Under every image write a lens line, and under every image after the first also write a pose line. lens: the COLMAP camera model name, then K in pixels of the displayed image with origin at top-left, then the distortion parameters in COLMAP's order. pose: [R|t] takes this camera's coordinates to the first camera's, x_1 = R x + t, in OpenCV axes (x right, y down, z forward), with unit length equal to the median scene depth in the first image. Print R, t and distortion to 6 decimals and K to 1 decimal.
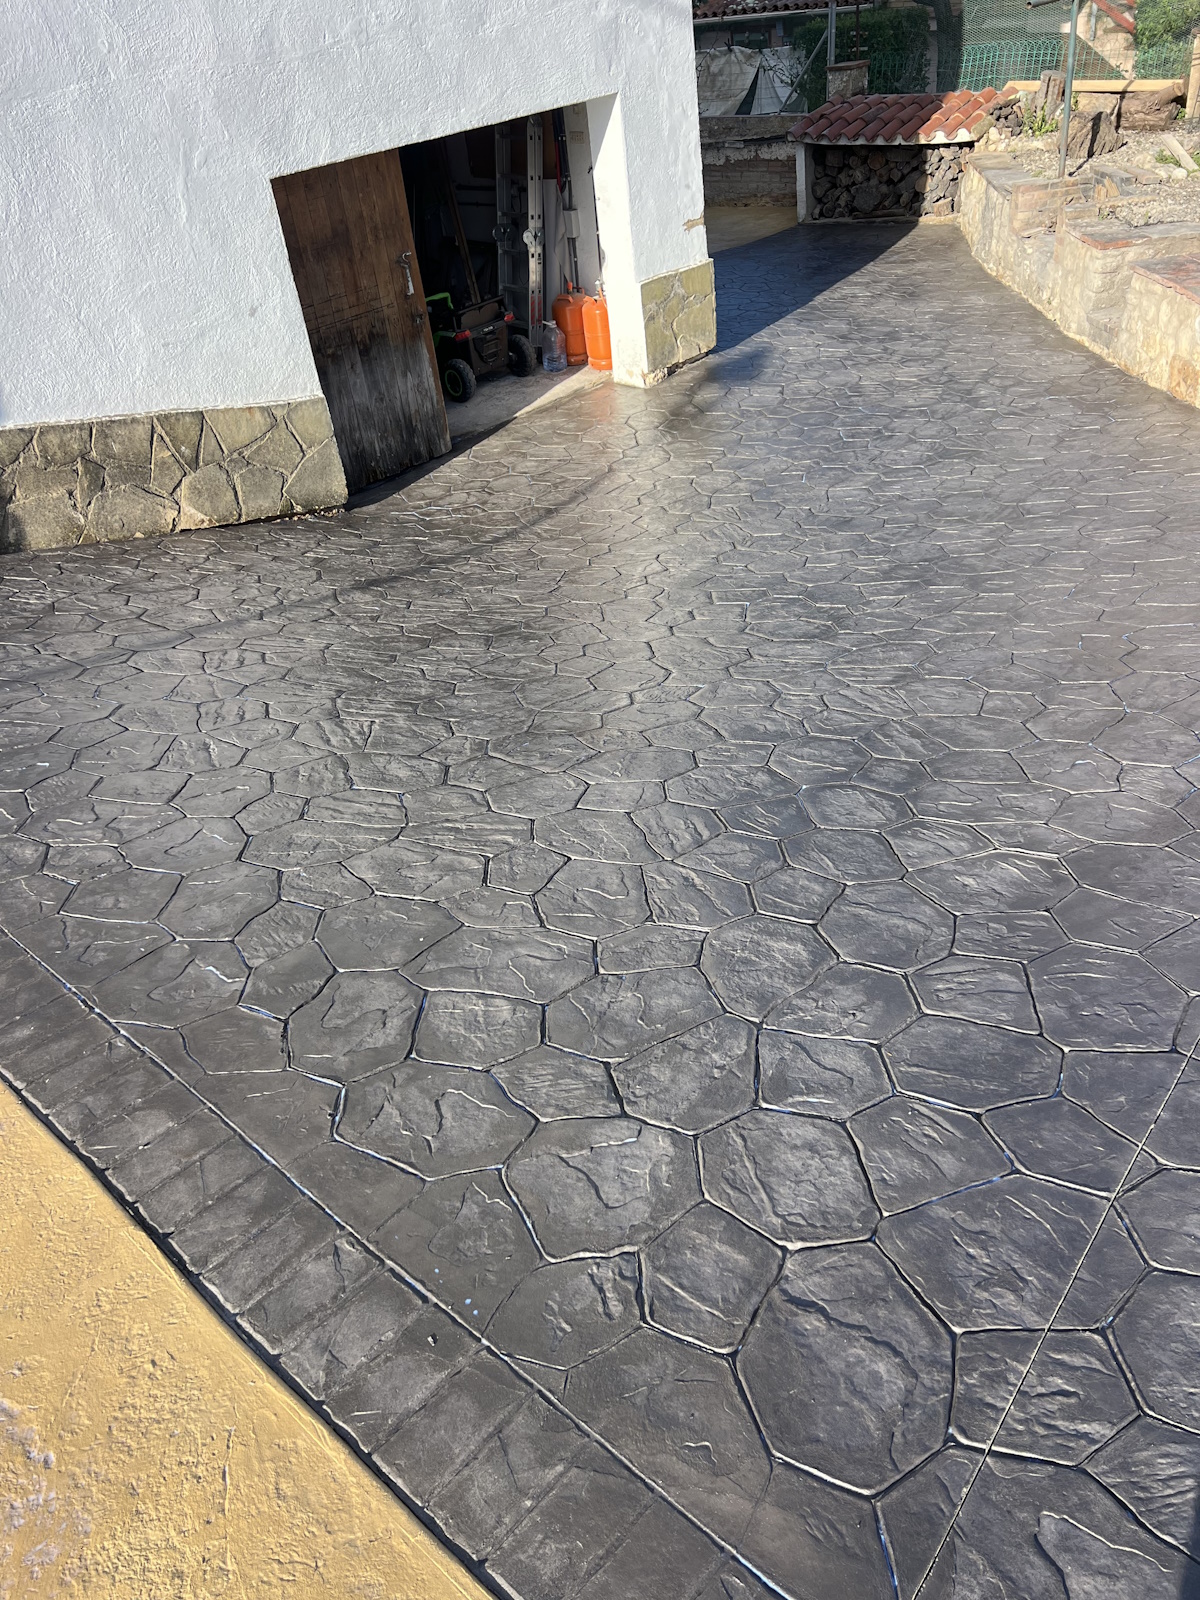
lens RADIAL K [[1200.6, 0, 600.0], [0, 1200.6, 800.0], [0, 0, 1]] dist [0.005954, -0.001529]
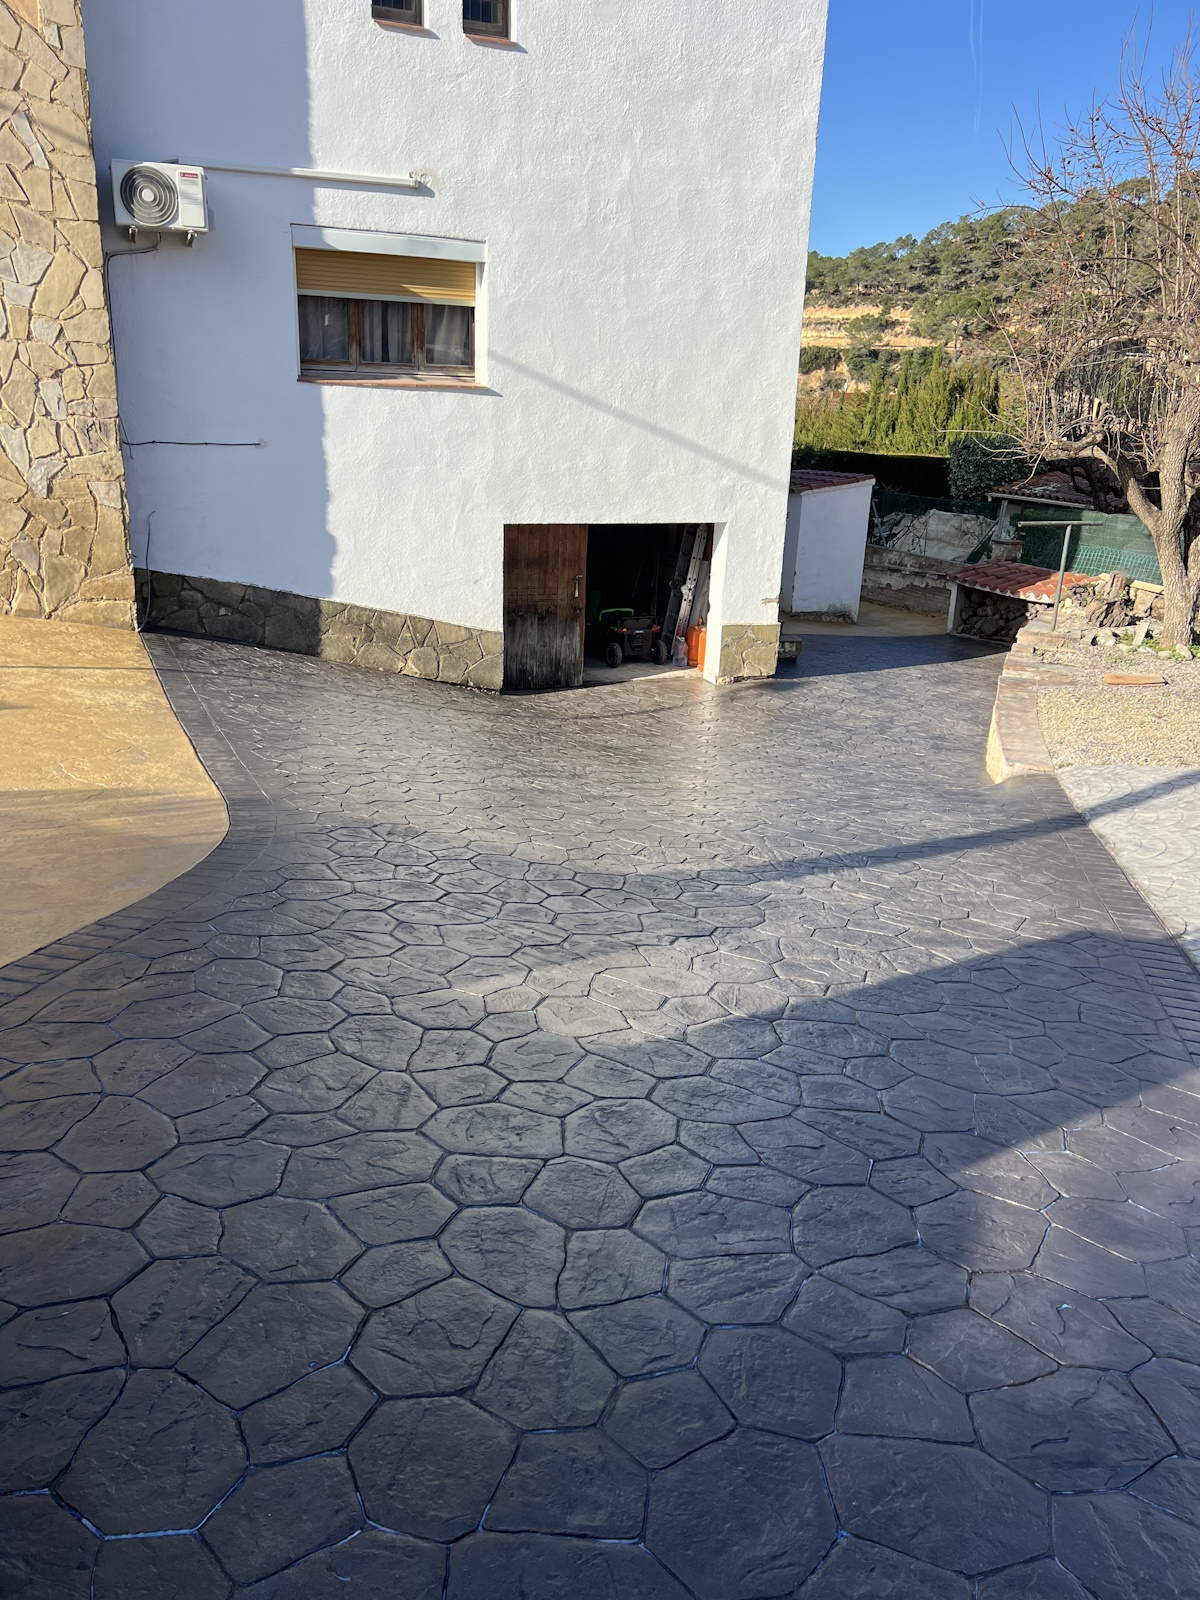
lens RADIAL K [[1078.9, 0, 600.0], [0, 1078.9, 800.0], [0, 0, 1]] dist [0.046805, -0.001417]
pose [[0.921276, 0.267511, -0.282292, 0.421938], [-0.330112, 0.921646, -0.203948, 0.184359], [0.205615, 0.281081, 0.937399, -0.438947]]
